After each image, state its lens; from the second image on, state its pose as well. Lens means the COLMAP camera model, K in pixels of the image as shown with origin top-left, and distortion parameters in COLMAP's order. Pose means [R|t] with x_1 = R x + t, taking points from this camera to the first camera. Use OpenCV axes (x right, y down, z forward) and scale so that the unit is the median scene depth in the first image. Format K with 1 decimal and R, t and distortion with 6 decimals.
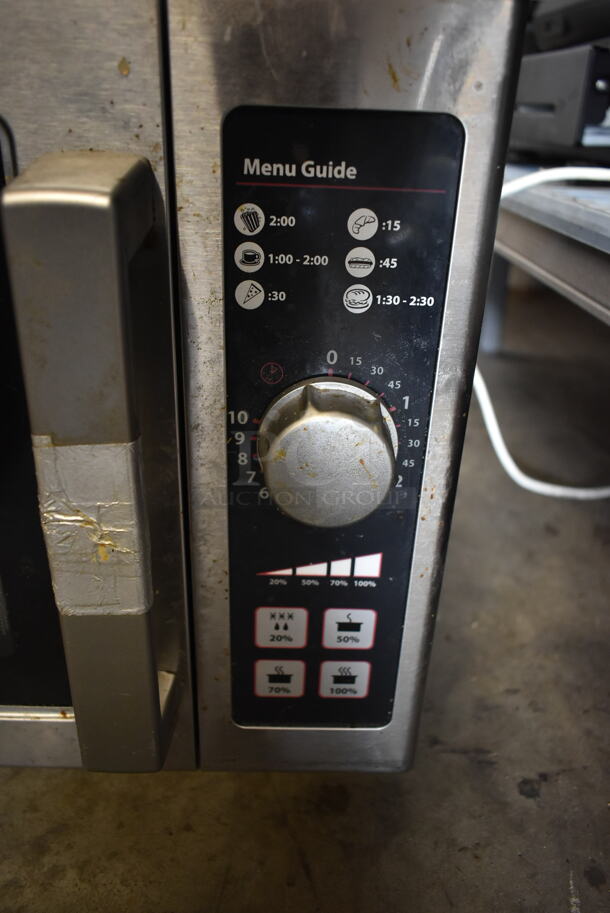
lens RADIAL K [[686.5, 0, 280.9], [0, 686.5, 448.8], [0, 0, 1]] dist [-0.001901, -0.016429]
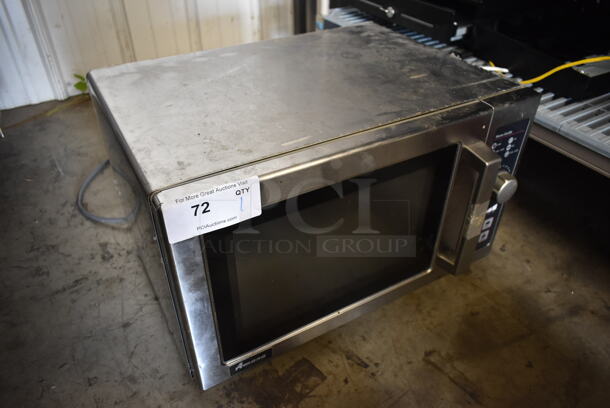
lens RADIAL K [[458.7, 0, 302.2], [0, 458.7, 201.4], [0, 0, 1]] dist [-0.001901, -0.016429]
pose [[0.872152, -0.312450, 0.376464, -1.804533], [0.238408, 0.943379, 0.230647, -0.735321], [-0.427214, -0.111407, 0.897261, -0.933416]]
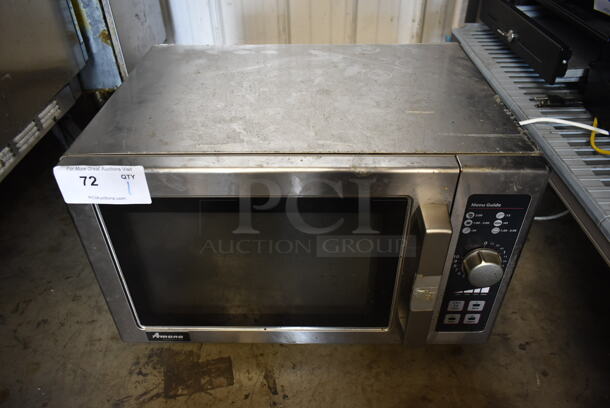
lens RADIAL K [[458.7, 0, 301.4], [0, 458.7, 200.8], [0, 0, 1]] dist [-0.001901, -0.016429]
pose [[0.999064, -0.020447, -0.038106, -0.641312], [0.027169, 0.982319, 0.185231, -0.661107], [0.033645, -0.186093, 0.981956, -1.096956]]
